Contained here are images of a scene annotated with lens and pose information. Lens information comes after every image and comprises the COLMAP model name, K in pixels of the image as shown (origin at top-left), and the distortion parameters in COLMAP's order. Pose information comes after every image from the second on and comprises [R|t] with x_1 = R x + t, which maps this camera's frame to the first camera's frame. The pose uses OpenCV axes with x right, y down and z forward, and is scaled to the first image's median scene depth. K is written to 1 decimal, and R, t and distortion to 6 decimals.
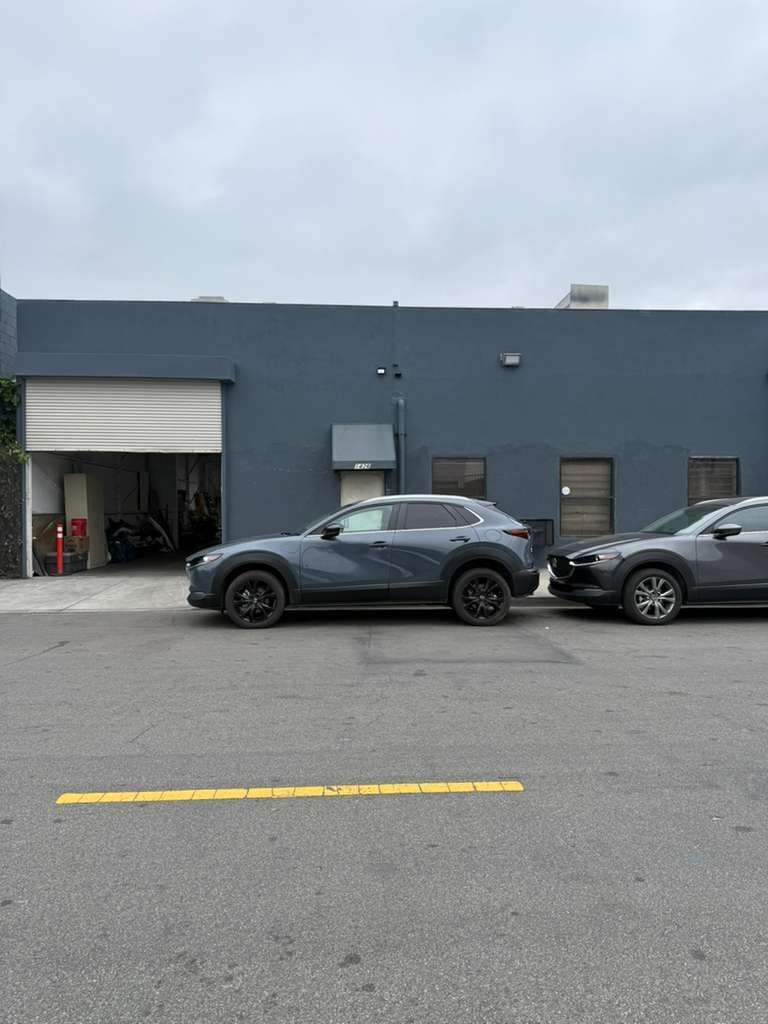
lens RADIAL K [[713.5, 0, 381.4], [0, 713.5, 512.6], [0, 0, 1]] dist [0.108484, -0.145267]
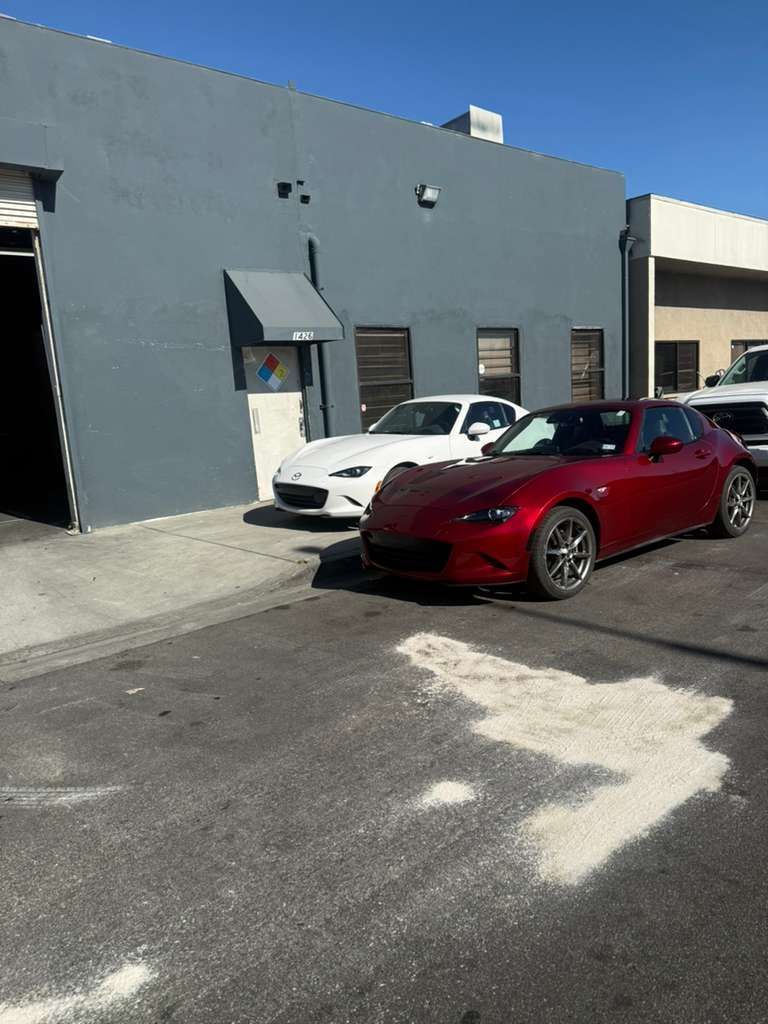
lens RADIAL K [[713.5, 0, 381.4], [0, 713.5, 512.6], [0, 0, 1]] dist [0.108484, -0.145267]
pose [[0.806616, -0.147303, 0.572427, -0.342344], [0.079546, 0.986692, 0.141818, 0.006671], [-0.585699, -0.068858, 0.807598, 0.385845]]
